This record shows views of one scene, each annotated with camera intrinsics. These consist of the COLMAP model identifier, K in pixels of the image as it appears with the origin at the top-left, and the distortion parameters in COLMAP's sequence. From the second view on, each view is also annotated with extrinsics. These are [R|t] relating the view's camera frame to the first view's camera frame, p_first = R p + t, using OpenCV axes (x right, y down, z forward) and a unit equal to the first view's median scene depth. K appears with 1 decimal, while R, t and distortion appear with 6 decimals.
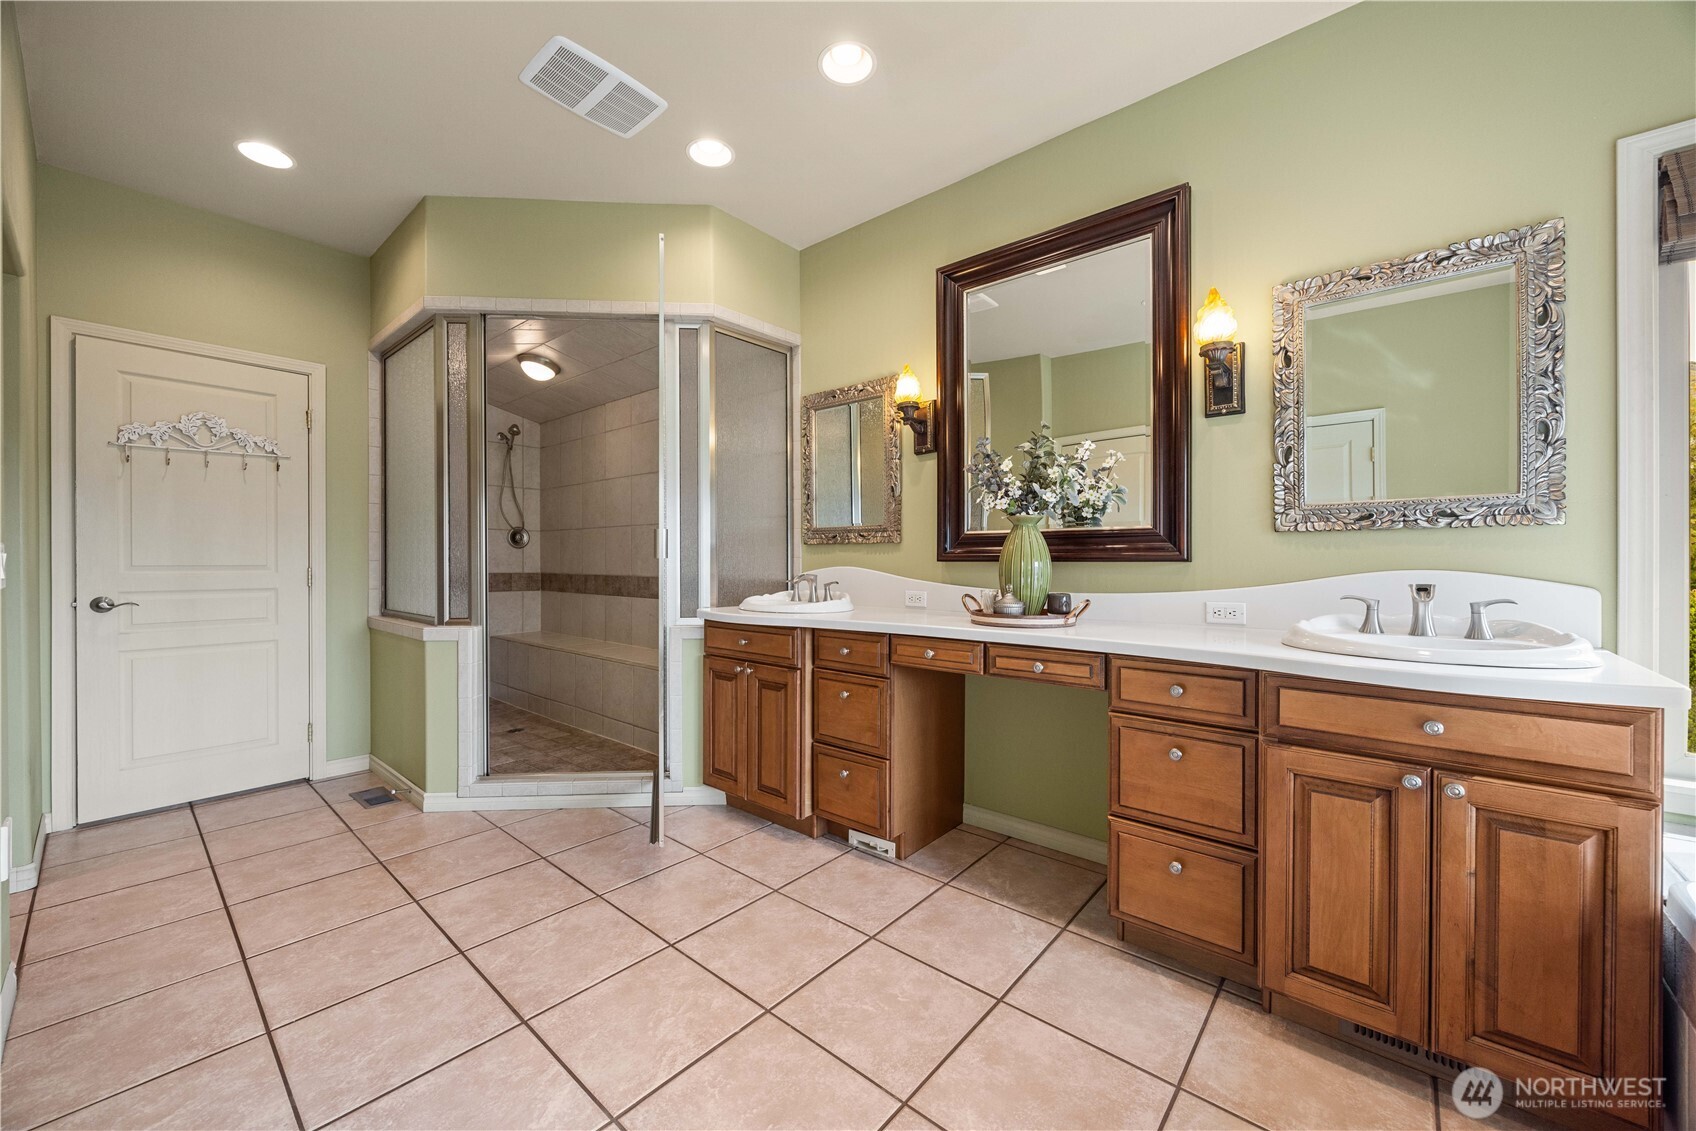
lens RADIAL K [[647.9, 0, 839.2], [0, 647.9, 572.3], [0, 0, 1]] dist [-0.001909, -0.000217]
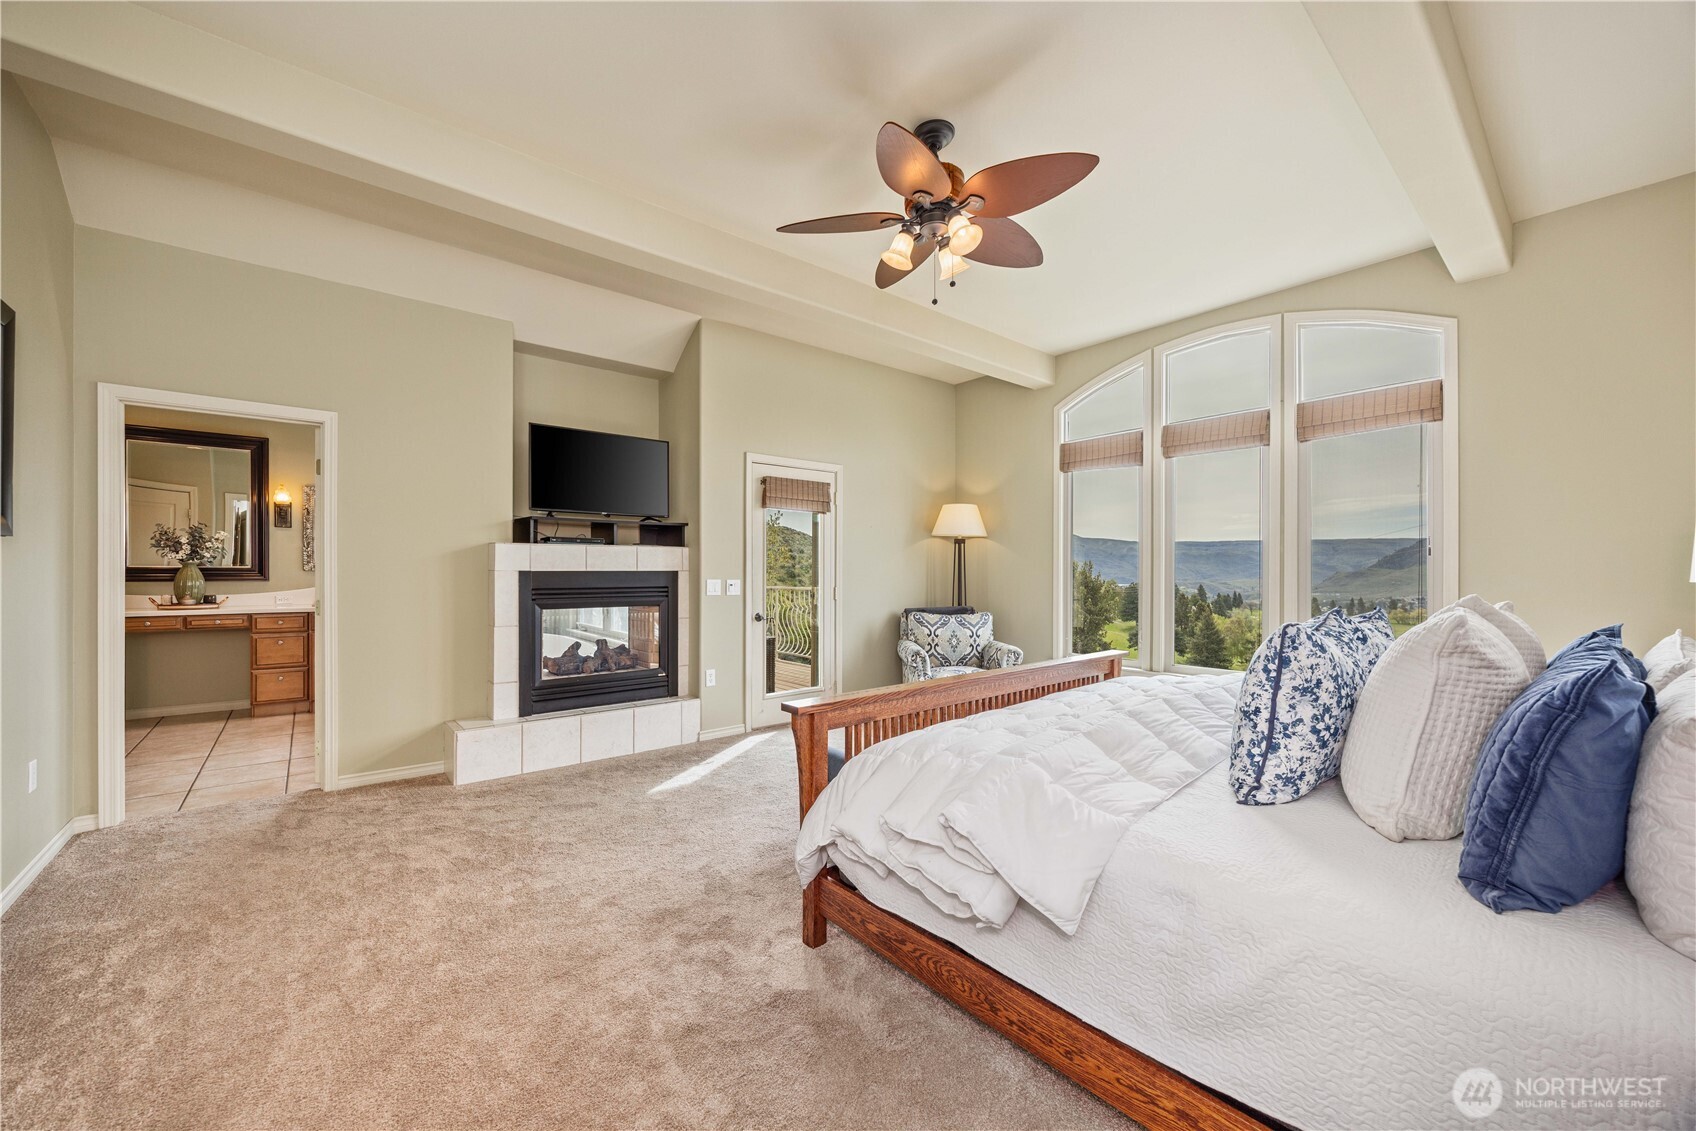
lens RADIAL K [[647.9, 0, 844.6], [0, 647.9, 570.8], [0, 0, 1]] dist [-0.001909, -0.000217]
pose [[0.157611, -0.004080, 0.987493, -1.673099], [0.016049, 0.999870, 0.001570, -0.021515], [-0.987371, 0.015601, 0.157656, -1.715650]]
